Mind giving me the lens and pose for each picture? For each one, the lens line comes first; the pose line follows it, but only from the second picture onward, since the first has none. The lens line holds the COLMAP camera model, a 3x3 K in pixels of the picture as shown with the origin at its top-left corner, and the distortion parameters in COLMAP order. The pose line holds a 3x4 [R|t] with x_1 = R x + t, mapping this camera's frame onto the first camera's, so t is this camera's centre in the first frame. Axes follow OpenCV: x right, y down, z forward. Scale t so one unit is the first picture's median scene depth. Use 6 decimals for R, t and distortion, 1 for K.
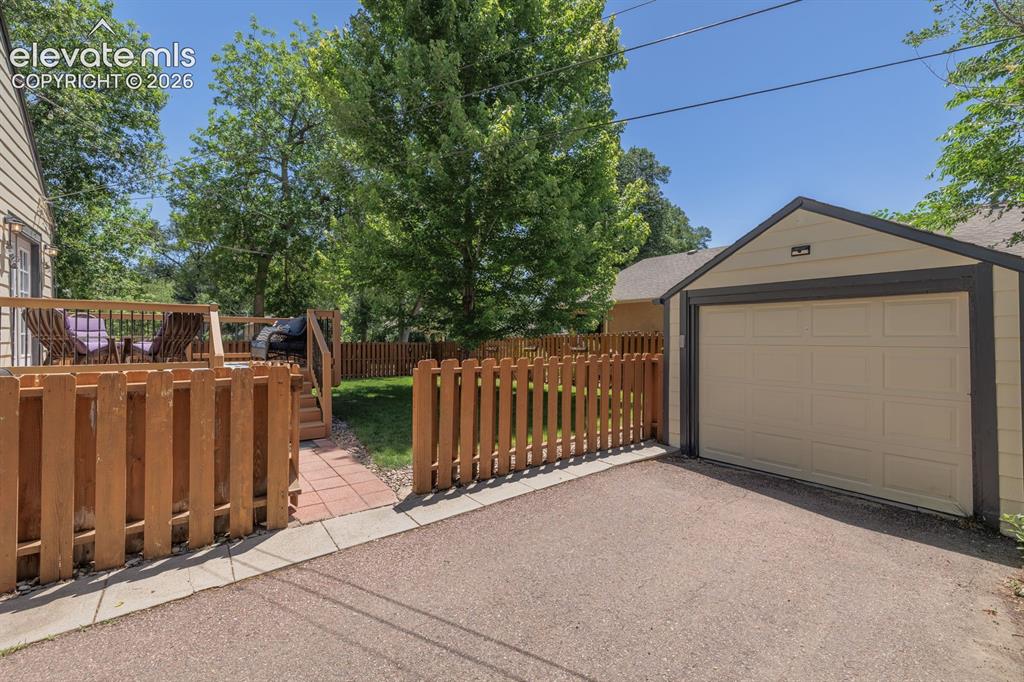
lens RADIAL K [[427.8, 0, 512.0], [0, 427.8, 338.1], [0, 0, 1]] dist [0.001812, 0.000189]
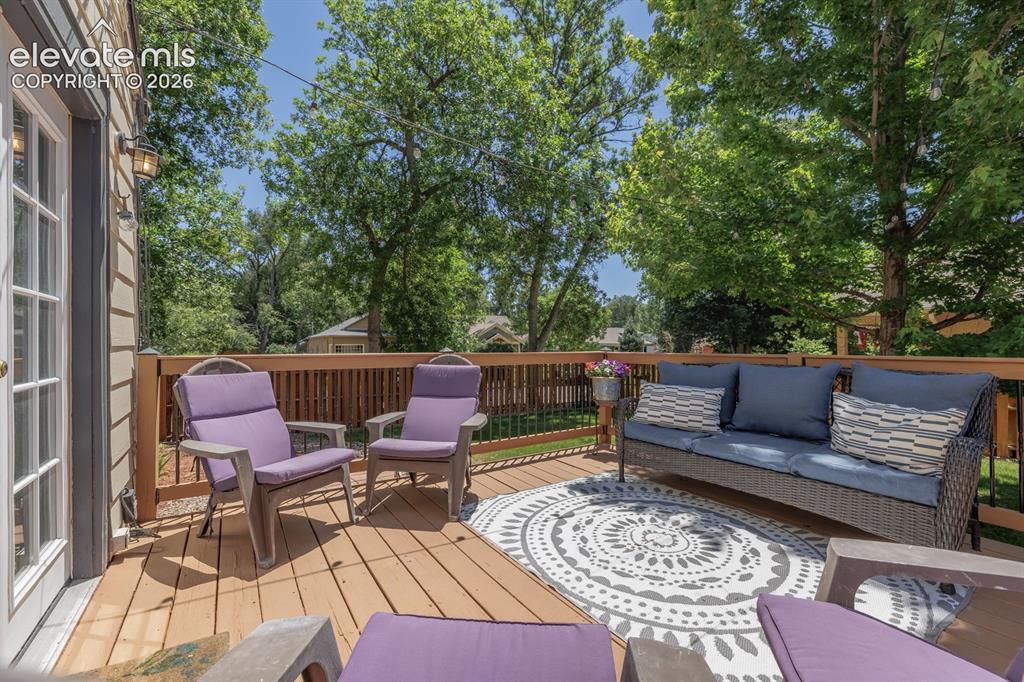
lens RADIAL K [[427.8, 0, 515.2], [0, 427.8, 345.5], [0, 0, 1]] dist [0.001812, 0.000189]
pose [[0.997302, 0.000913, -0.073398, -0.338558], [-0.001255, 0.999989, -0.004619, -0.029785], [0.073393, 0.004698, 0.997292, 0.309253]]
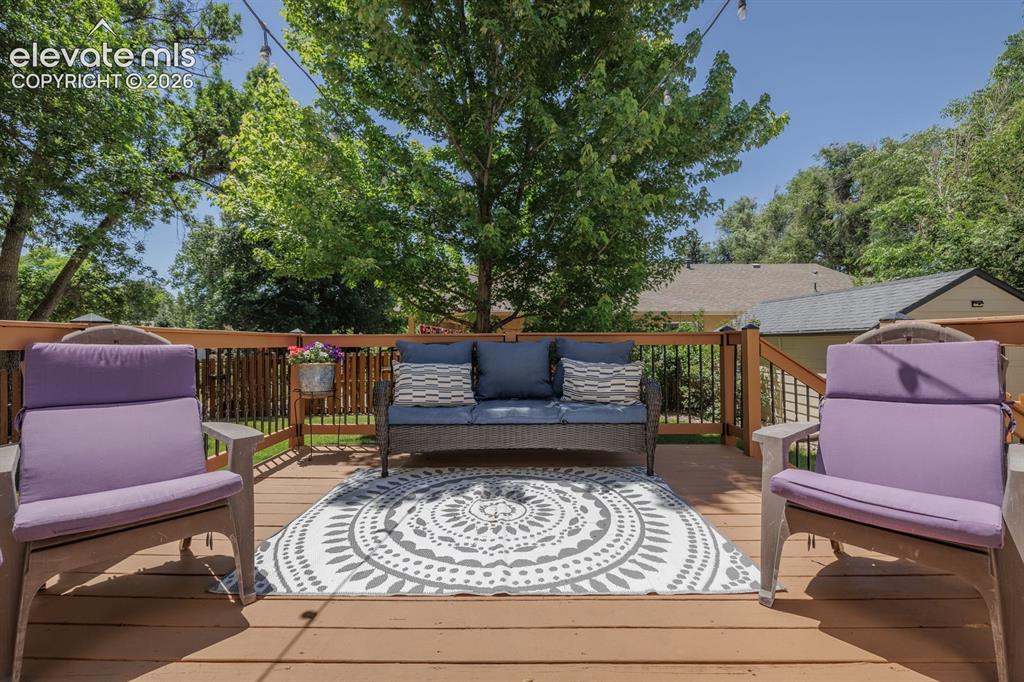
lens RADIAL K [[427.8, 0, 511.0], [0, 427.8, 339.8], [0, 0, 1]] dist [0.001812, 0.000189]
pose [[0.623885, 0.004195, 0.781505, -0.853639], [0.007860, 0.999901, -0.011642, 0.038343], [-0.781477, 0.013406, 0.623791, 0.703137]]
